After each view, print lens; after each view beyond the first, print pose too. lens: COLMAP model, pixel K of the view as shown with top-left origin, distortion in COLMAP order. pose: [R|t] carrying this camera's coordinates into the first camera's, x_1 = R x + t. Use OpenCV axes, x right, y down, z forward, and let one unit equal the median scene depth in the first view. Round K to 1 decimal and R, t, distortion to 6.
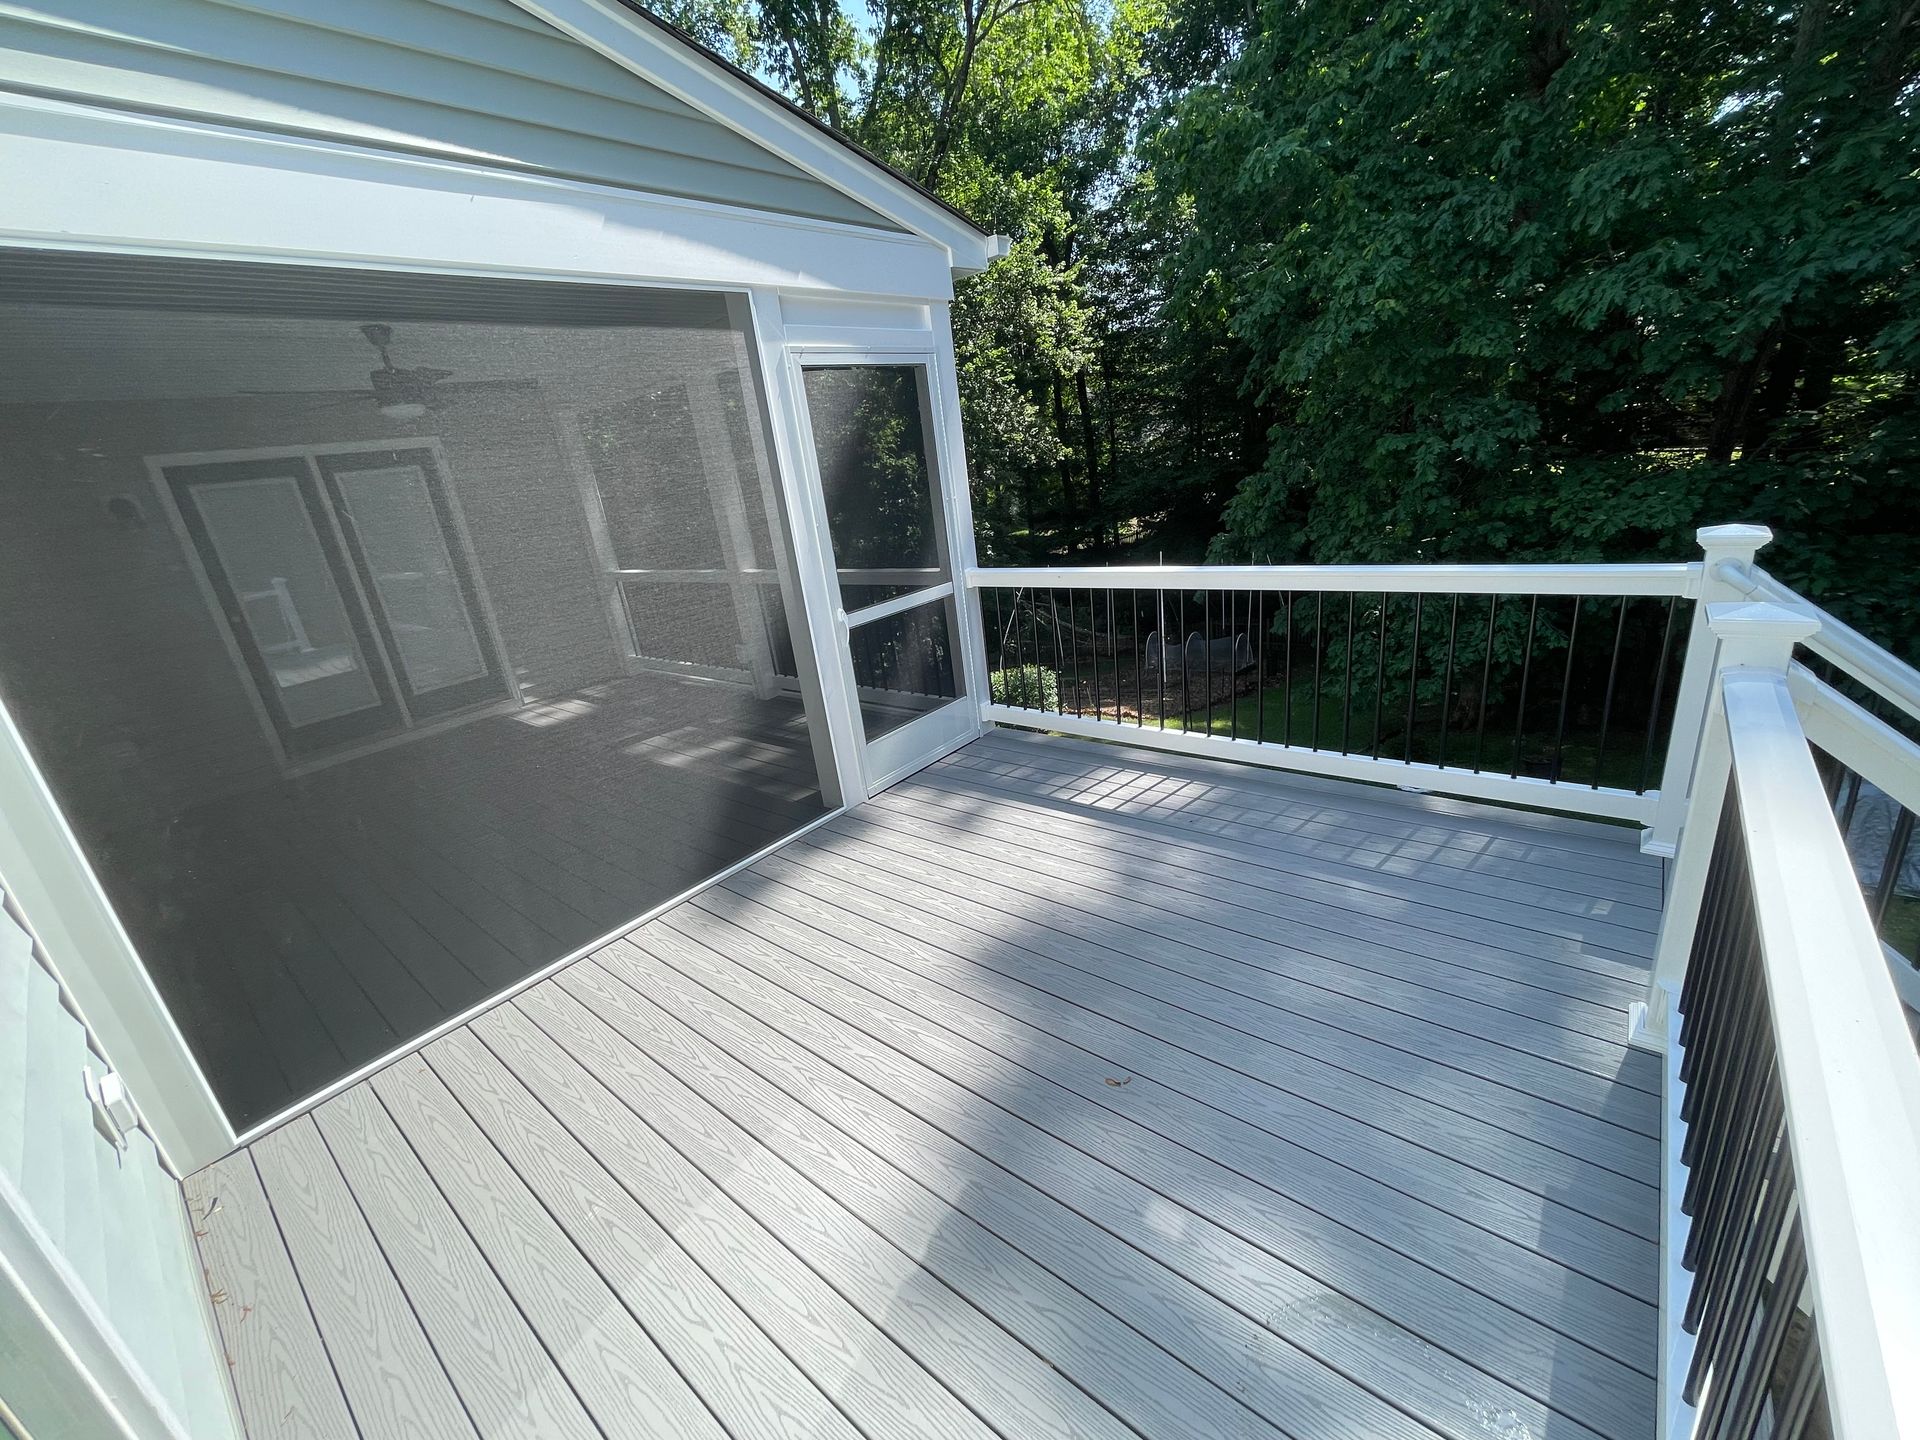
lens RADIAL K [[772.6, 0, 963.4], [0, 772.6, 711.2], [0, 0, 1]] dist [-0.003096, 0.000031]
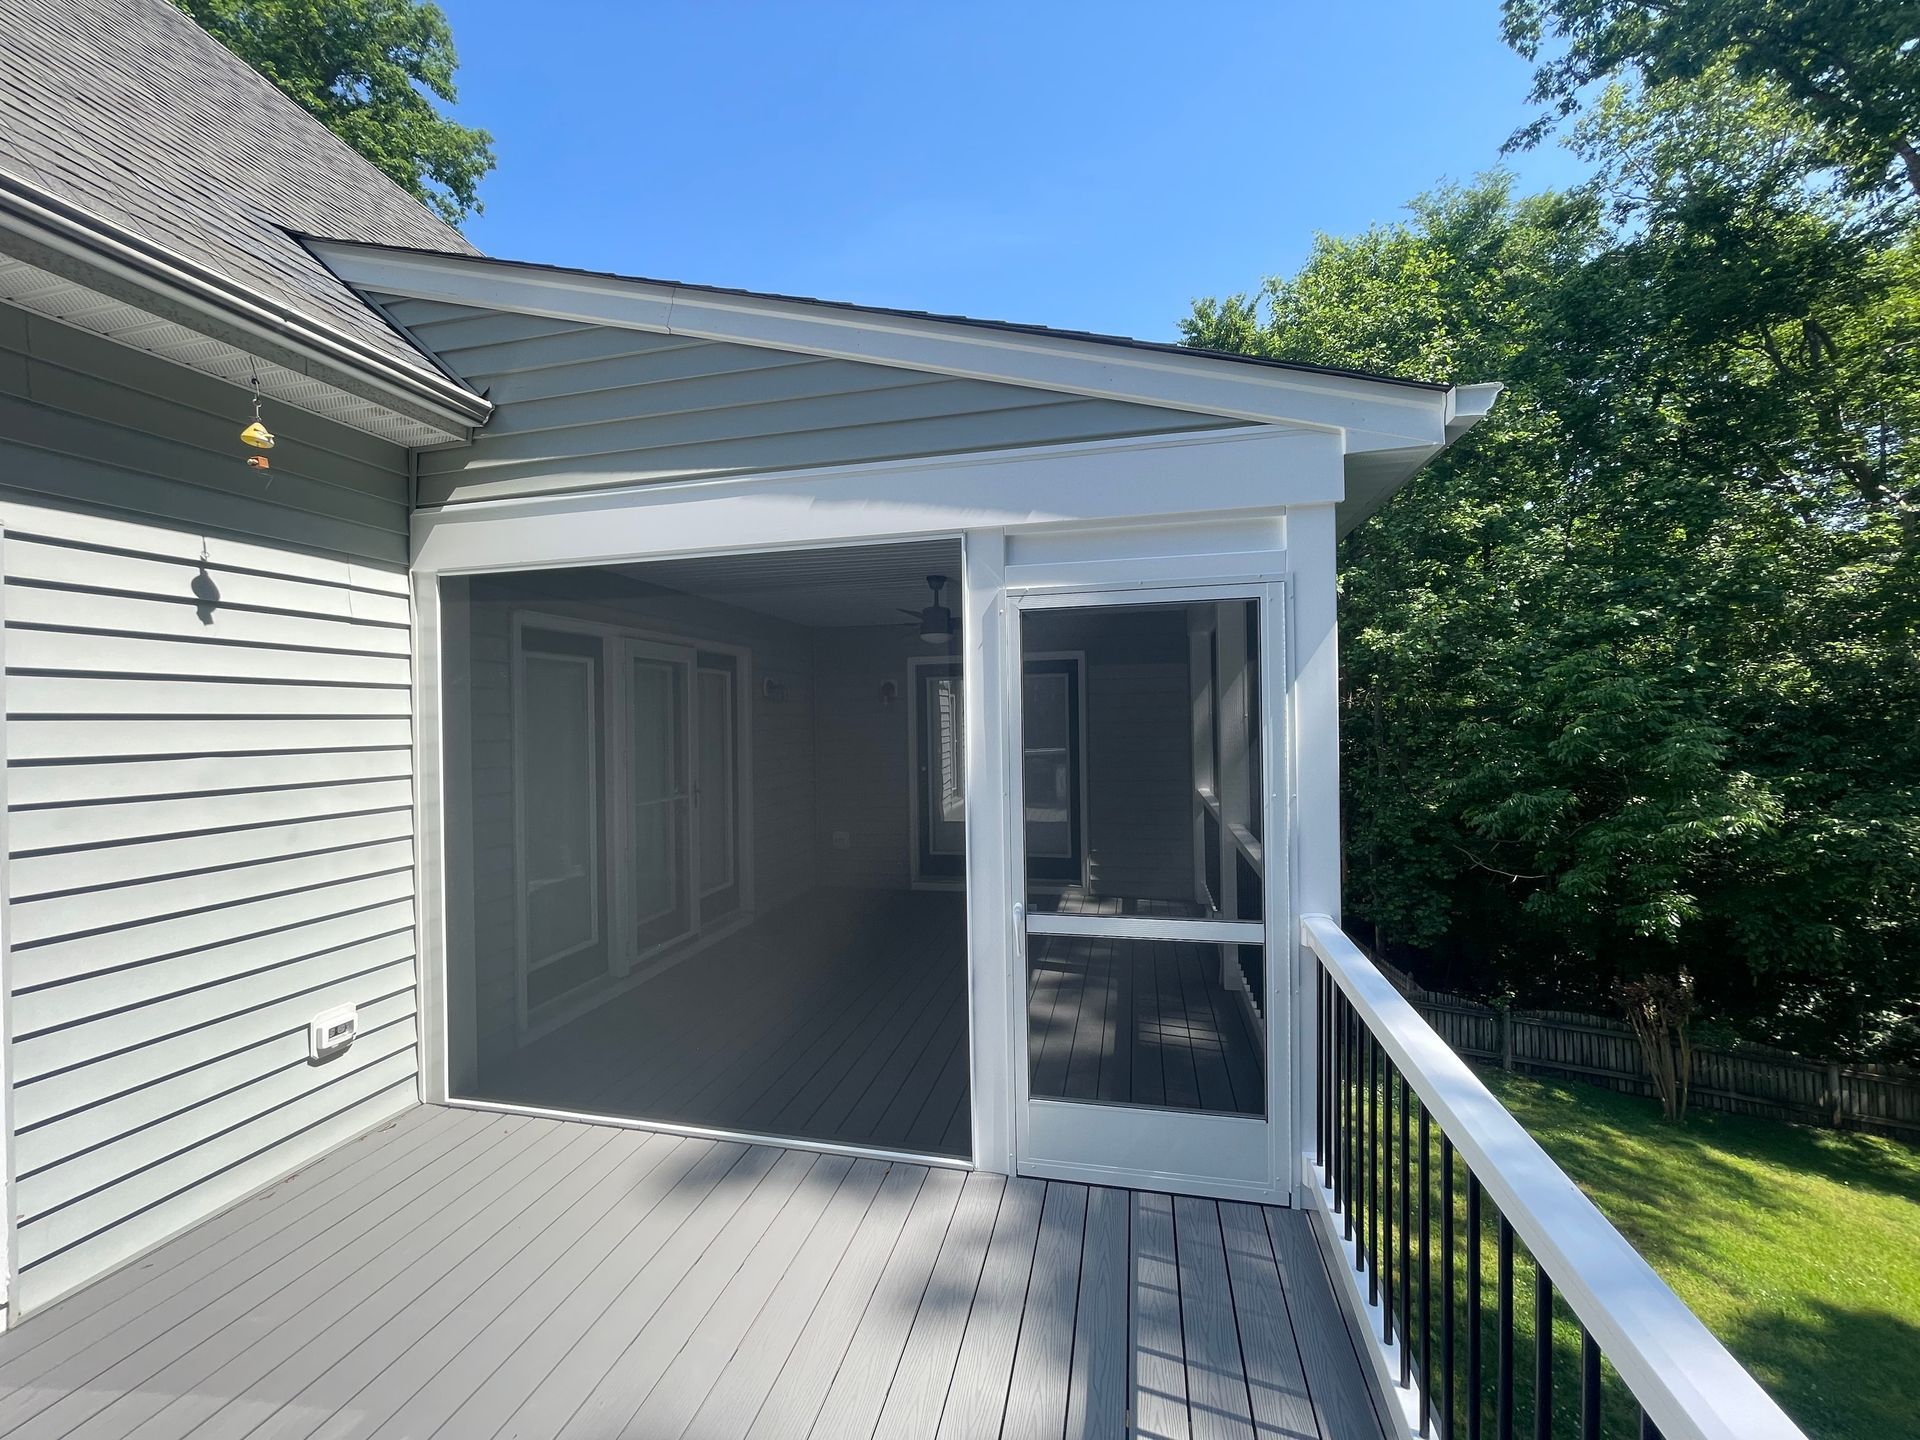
lens RADIAL K [[772.6, 0, 959.0], [0, 772.6, 715.6], [0, 0, 1]] dist [-0.003096, 0.000031]
pose [[0.448995, 0.117883, -0.885724, 0.430239], [-0.323885, 0.945318, -0.038370, -0.239717], [0.832768, 0.304101, 0.462624, 0.497992]]
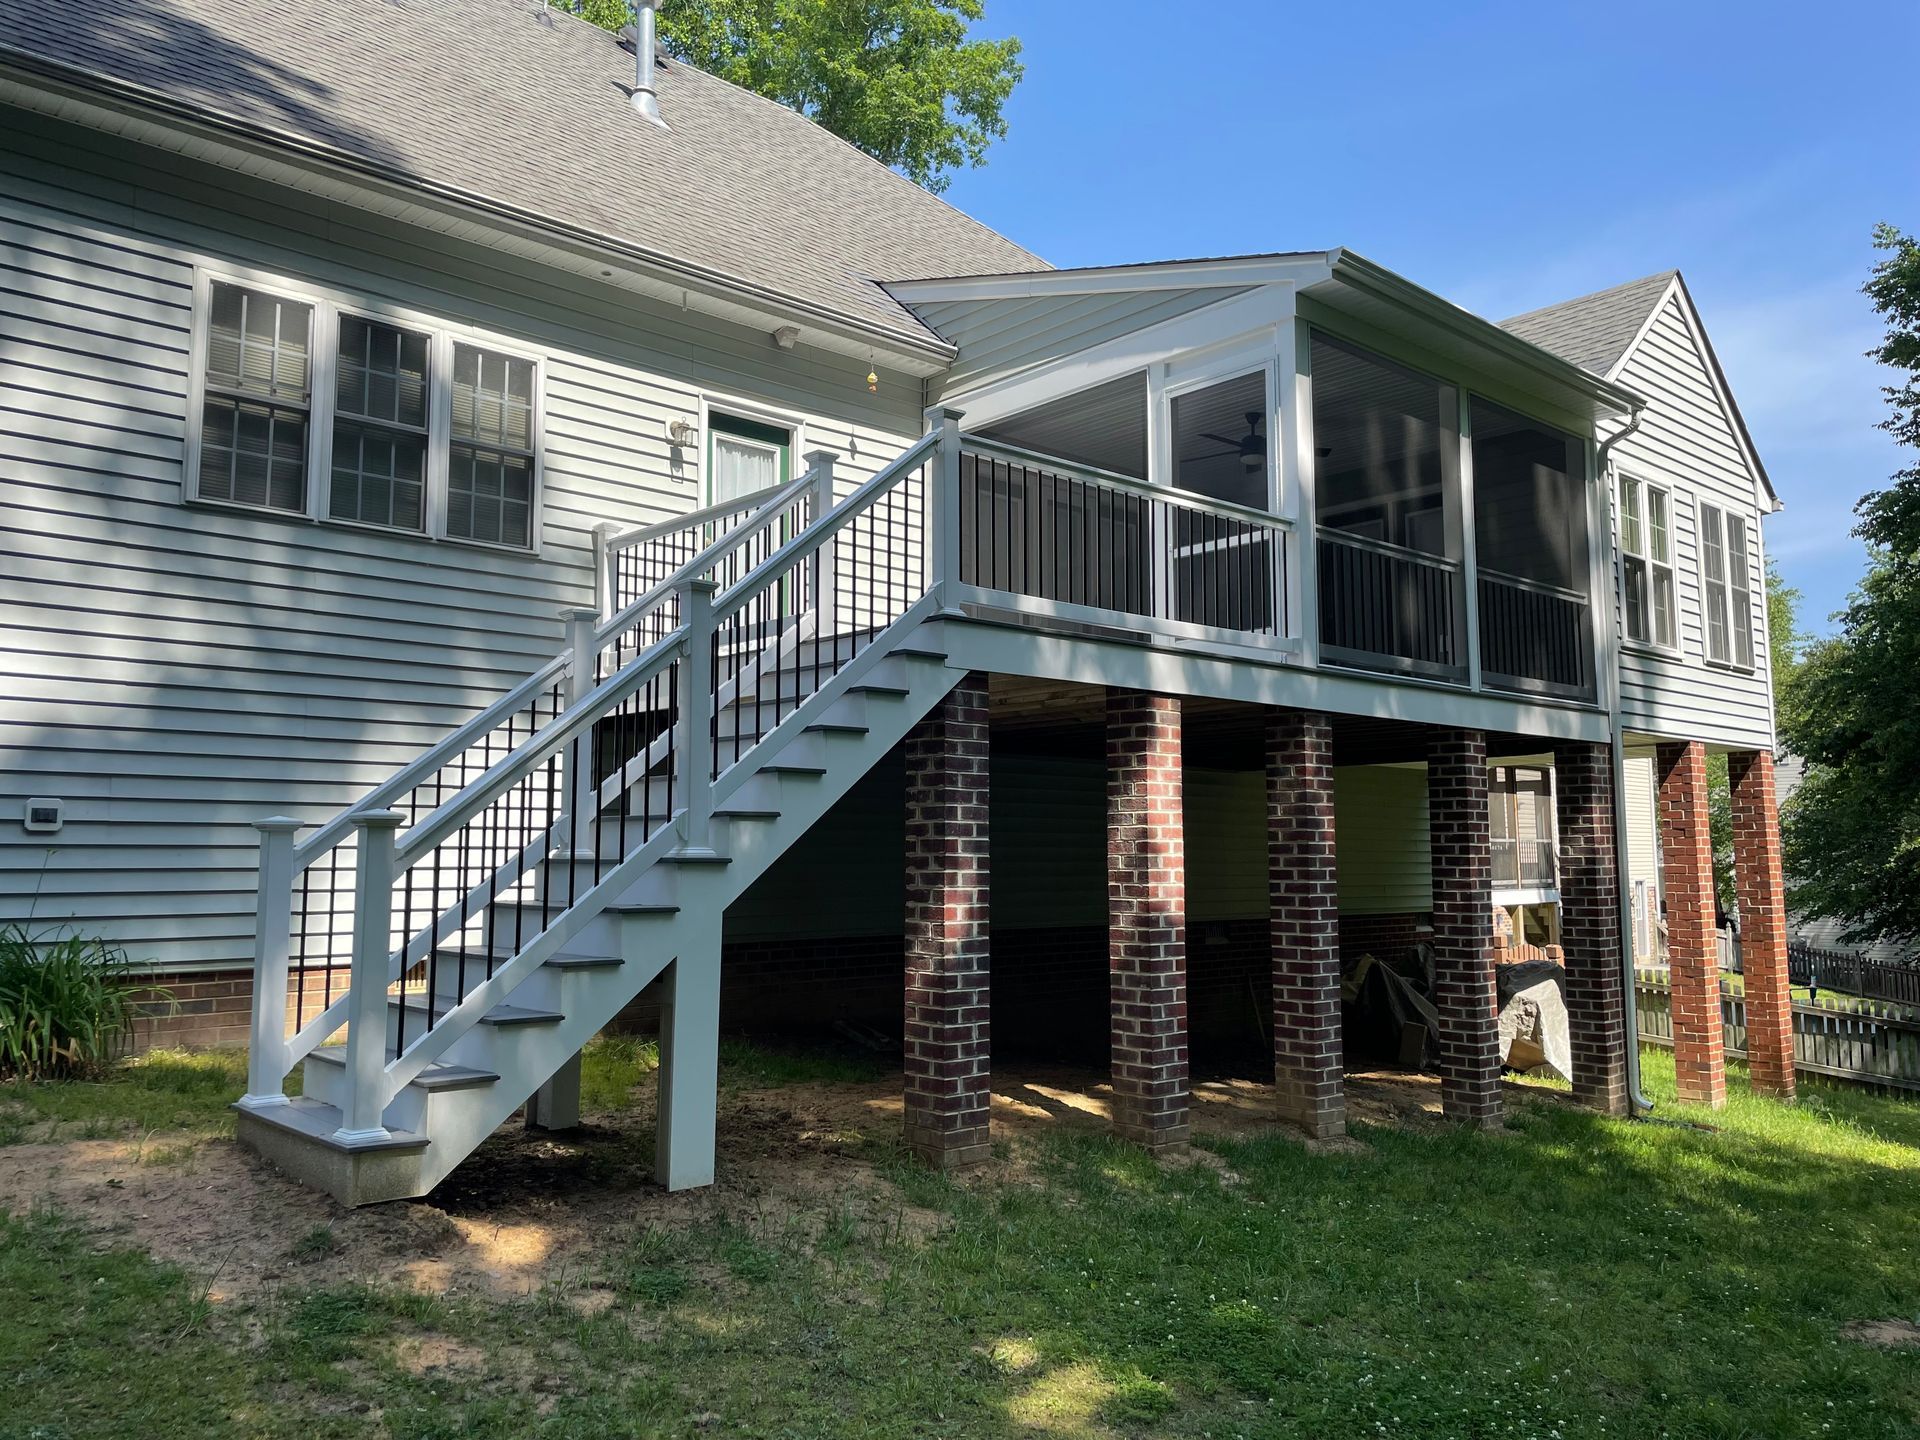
lens RADIAL K [[1439.1, 0, 971.9], [0, 1439.1, 702.7], [0, 0, 1]] dist [0.064674, -0.041563]
pose [[-0.126744, 0.017820, -0.991775, 2.486280], [-0.294593, 0.954051, 0.054790, 0.115649], [0.947180, 0.299115, -0.115671, 0.970445]]
